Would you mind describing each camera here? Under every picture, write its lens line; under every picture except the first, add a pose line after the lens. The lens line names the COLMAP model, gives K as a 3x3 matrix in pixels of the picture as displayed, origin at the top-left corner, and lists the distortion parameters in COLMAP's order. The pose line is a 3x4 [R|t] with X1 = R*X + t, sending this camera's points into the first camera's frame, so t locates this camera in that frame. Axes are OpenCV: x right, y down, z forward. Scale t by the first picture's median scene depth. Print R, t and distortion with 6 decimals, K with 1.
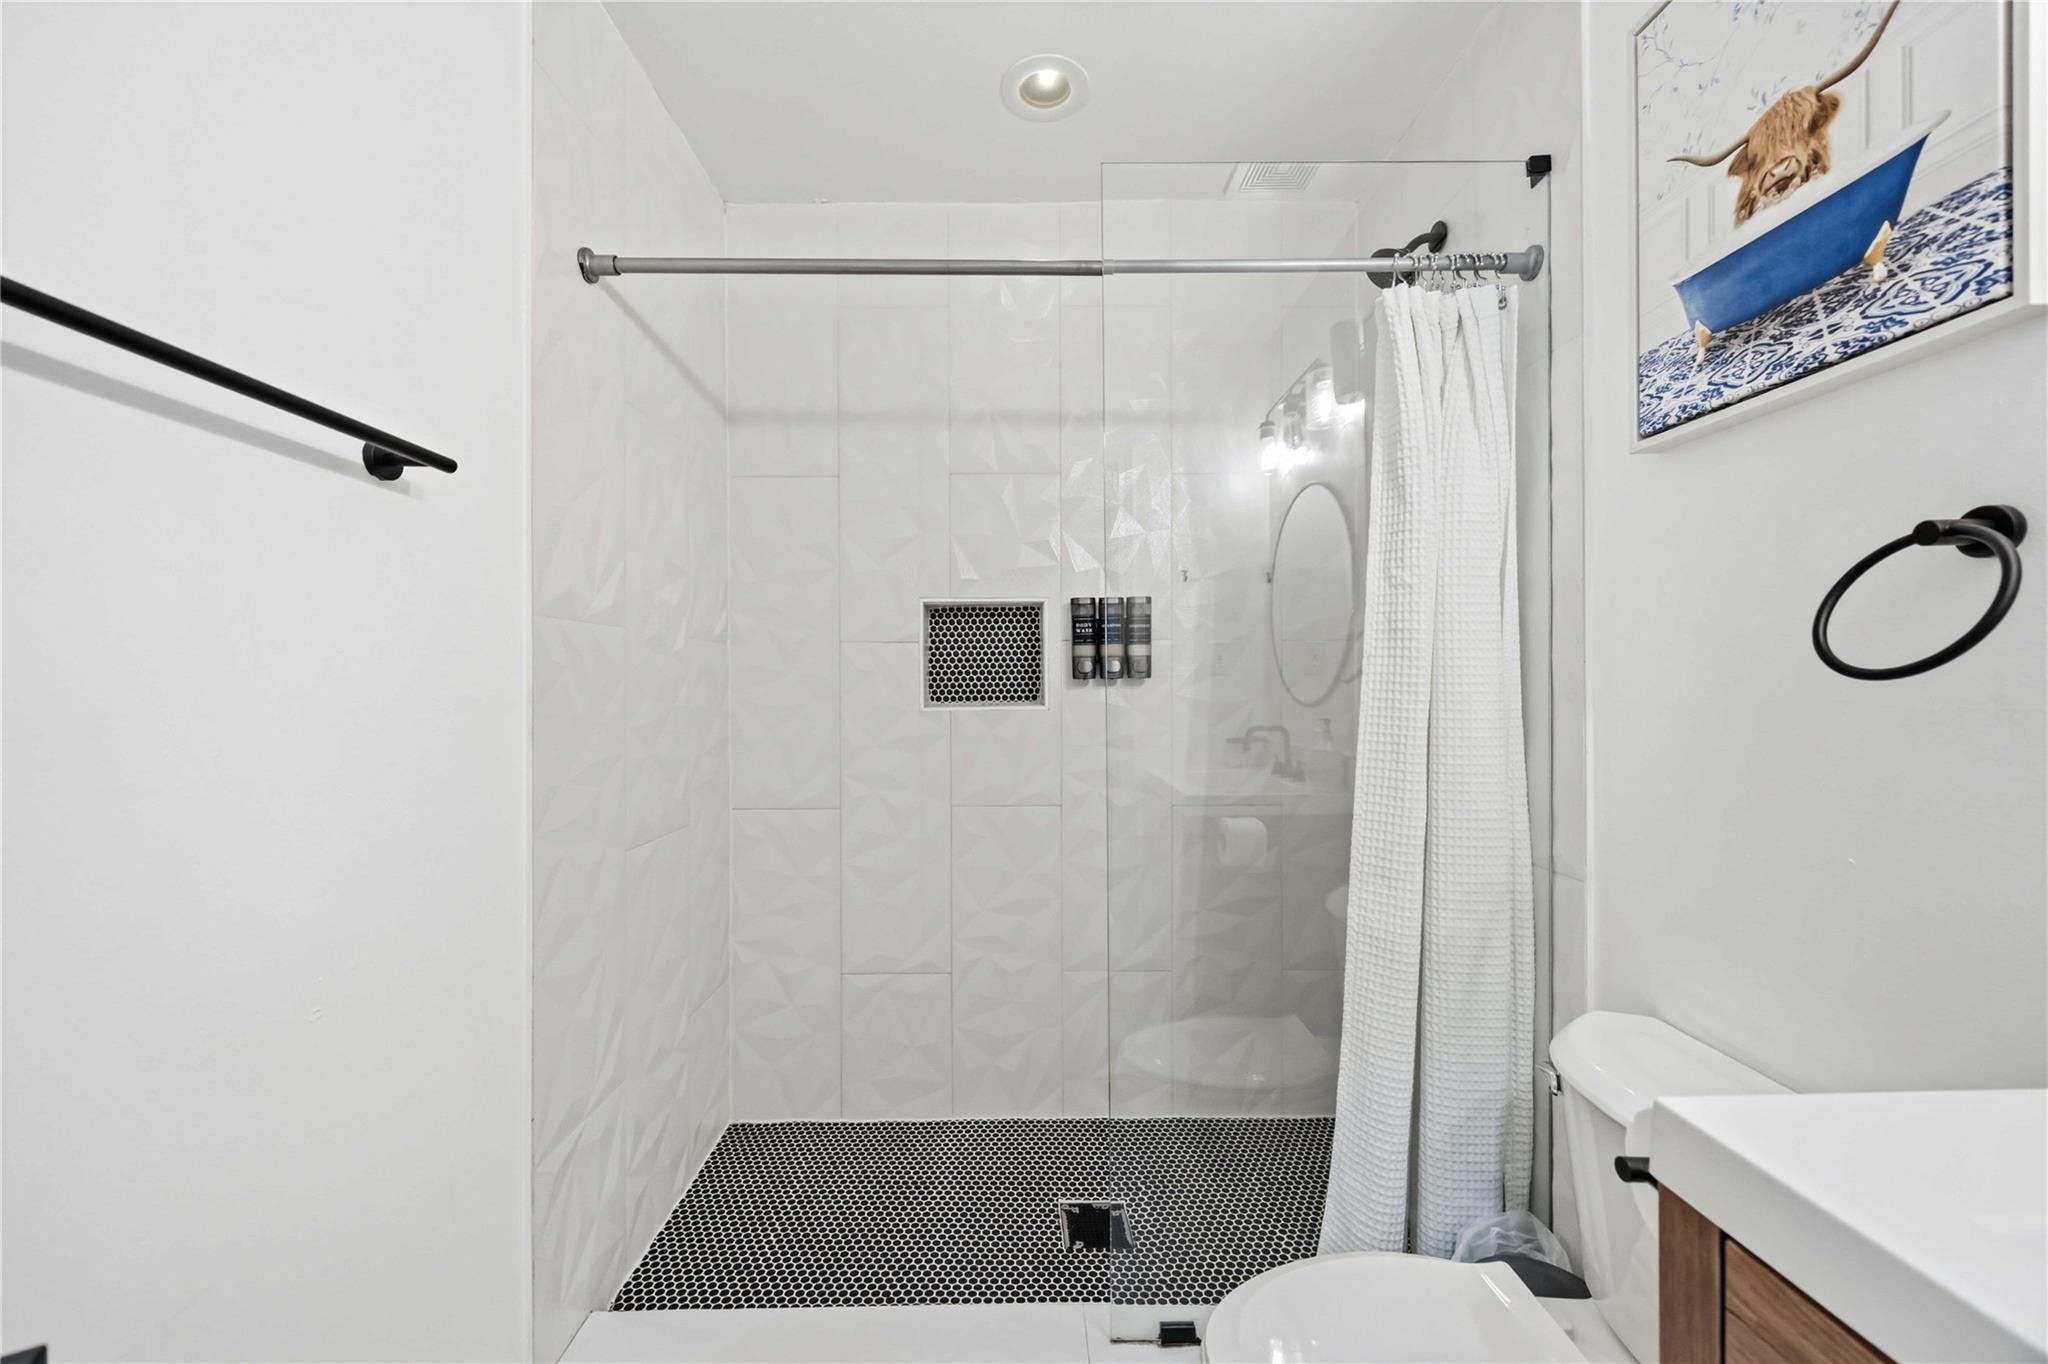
lens RADIAL K [[800.9, 0, 1024.0], [0, 800.9, 682.0], [0, 0, 1]] dist [-0.003778, 0.000360]
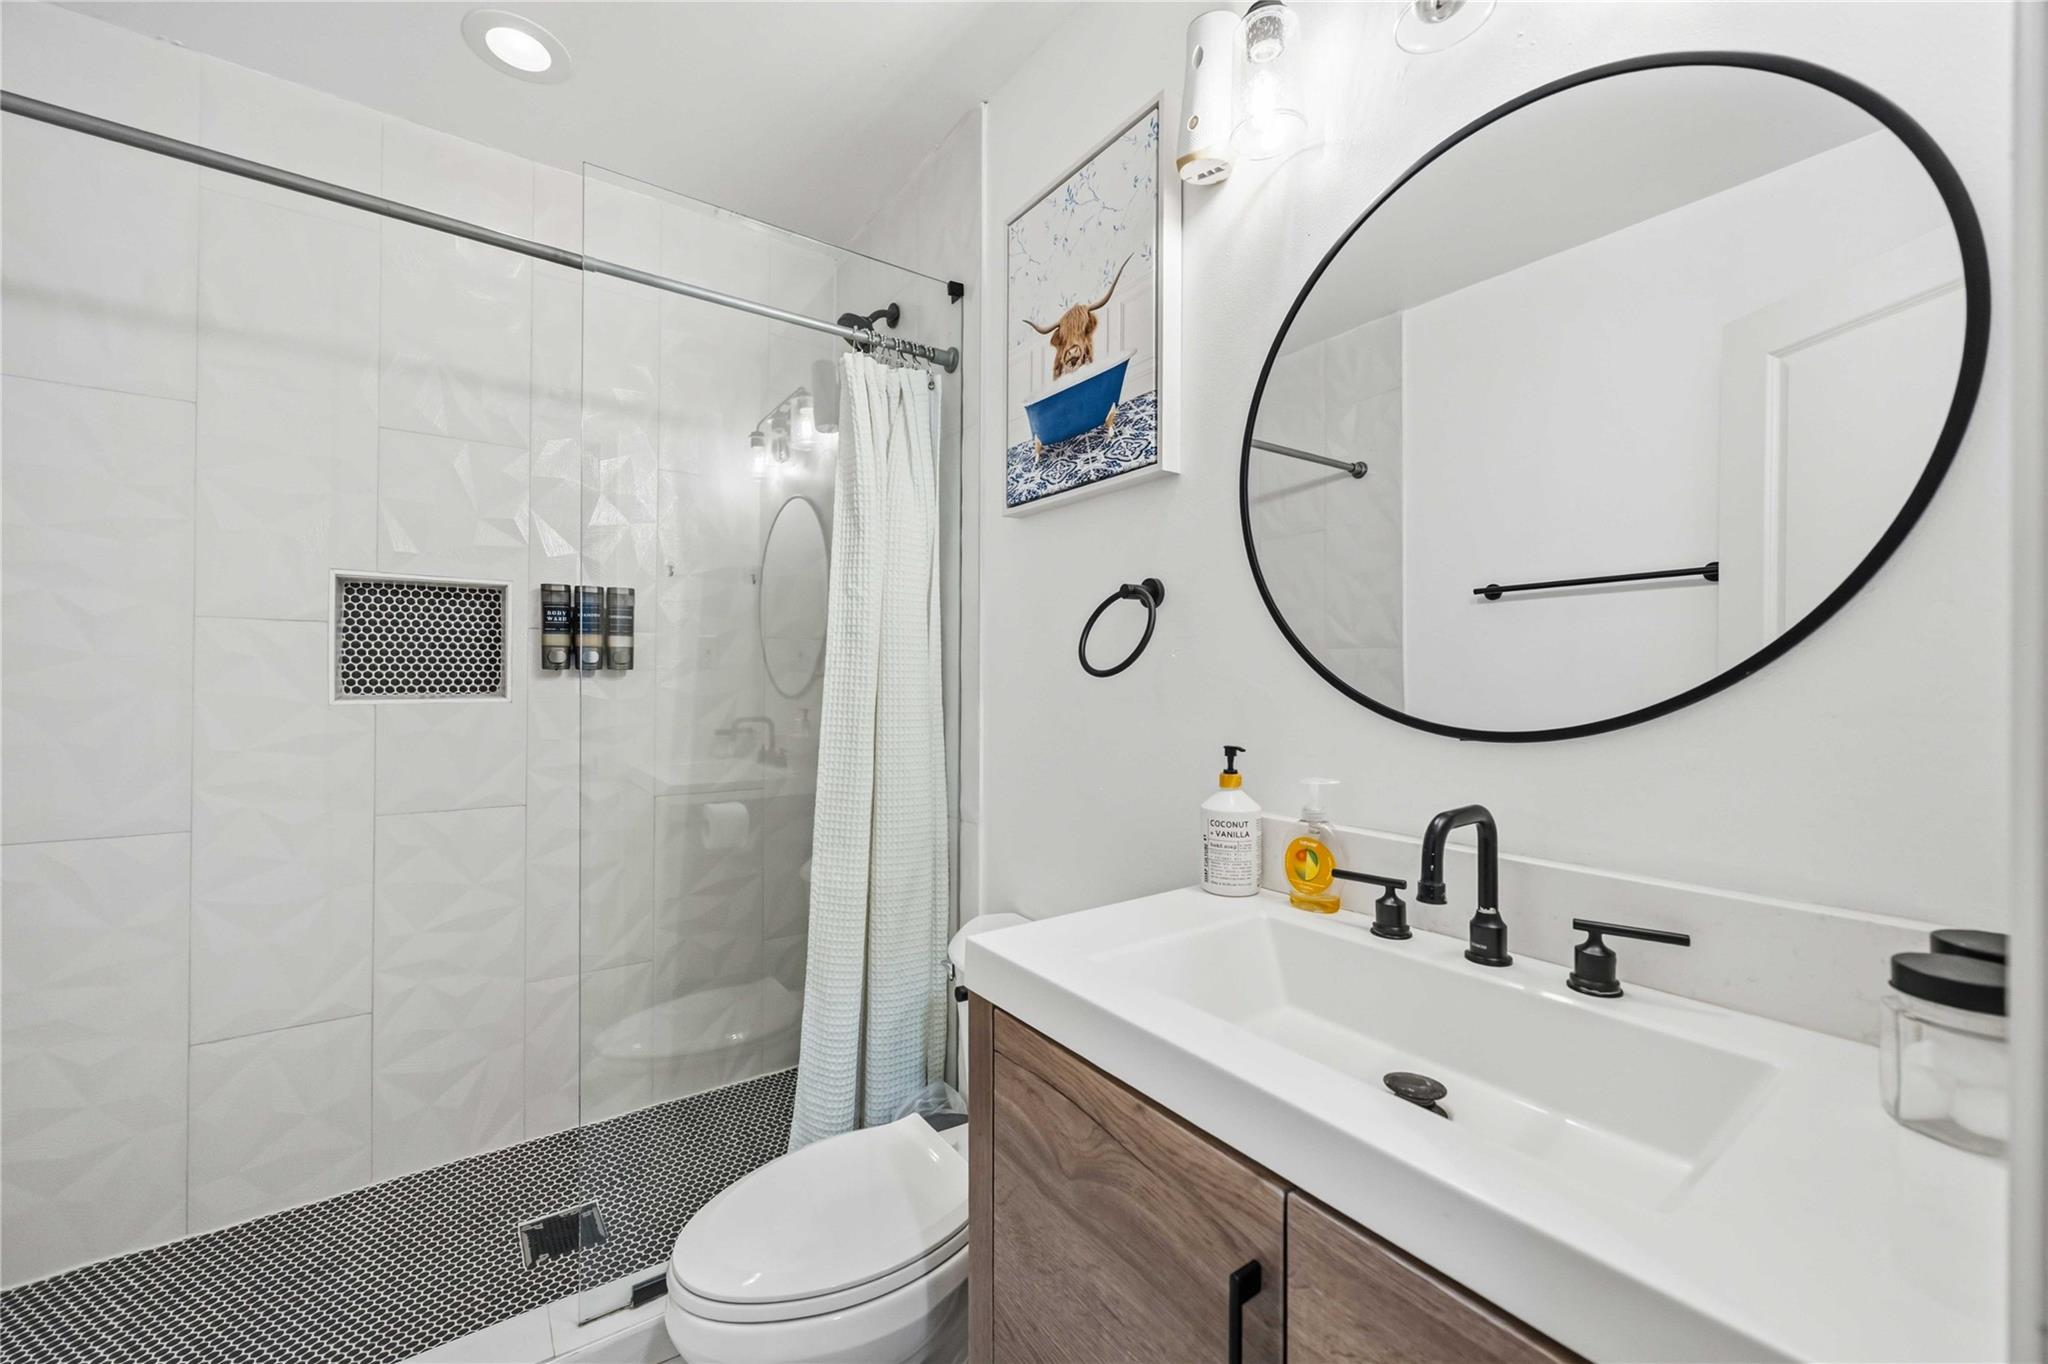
lens RADIAL K [[800.9, 0, 1024.0], [0, 800.9, 682.0], [0, 0, 1]] dist [-0.003778, 0.000360]
pose [[0.822699, 0.010985, 0.568372, -0.009163], [-0.013335, 0.999911, -0.000025, 0.004525], [-0.568321, -0.007559, 0.822772, -0.121285]]
